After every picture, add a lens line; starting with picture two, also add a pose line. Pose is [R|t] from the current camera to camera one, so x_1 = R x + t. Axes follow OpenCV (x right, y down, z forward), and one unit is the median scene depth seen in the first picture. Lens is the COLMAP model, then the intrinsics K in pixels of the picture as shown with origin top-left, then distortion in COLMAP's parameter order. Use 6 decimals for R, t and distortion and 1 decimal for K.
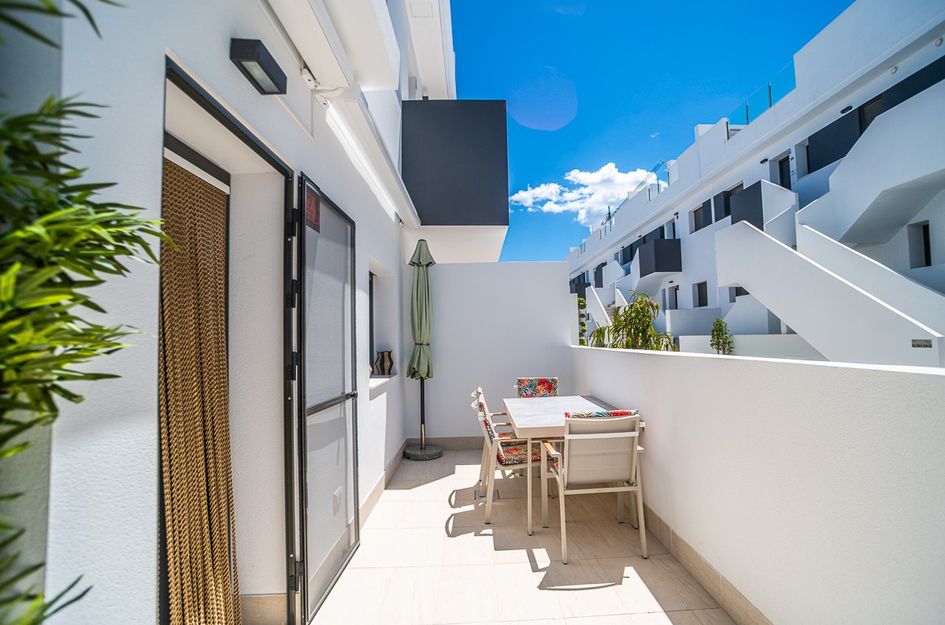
lens RADIAL K [[486.4, 0, 472.8], [0, 486.4, 315.0], [0, 0, 1]] dist [-0.006163, 0.001596]
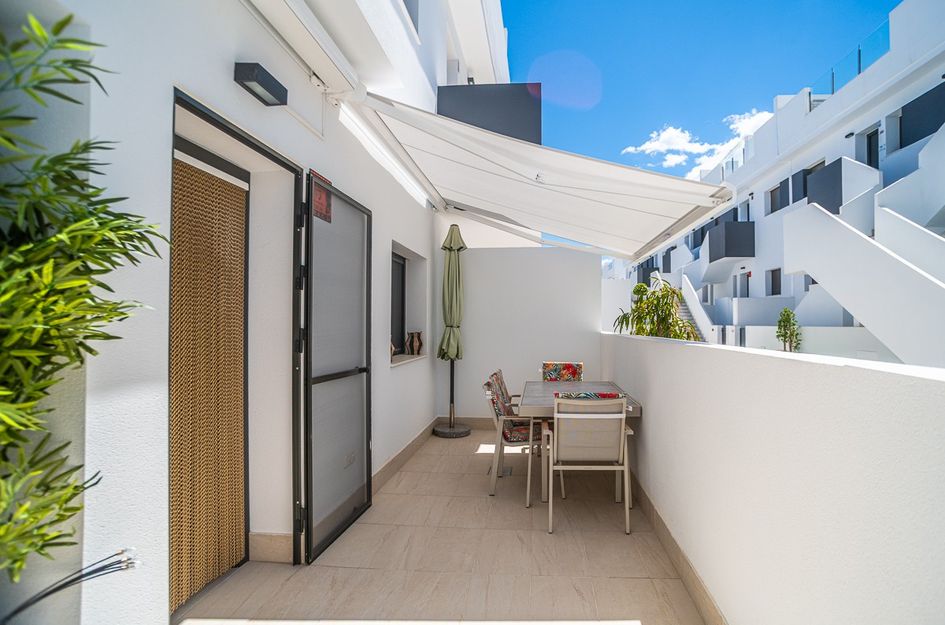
lens RADIAL K [[506.2, 0, 477.5], [0, 506.2, 320.4], [0, 0, 1]] dist [-0.008801, 0.005233]
pose [[0.992367, 0.025729, -0.120607, 0.135672], [-0.020549, 0.998820, 0.043999, -0.002399], [0.121597, -0.041185, 0.991725, -0.098204]]
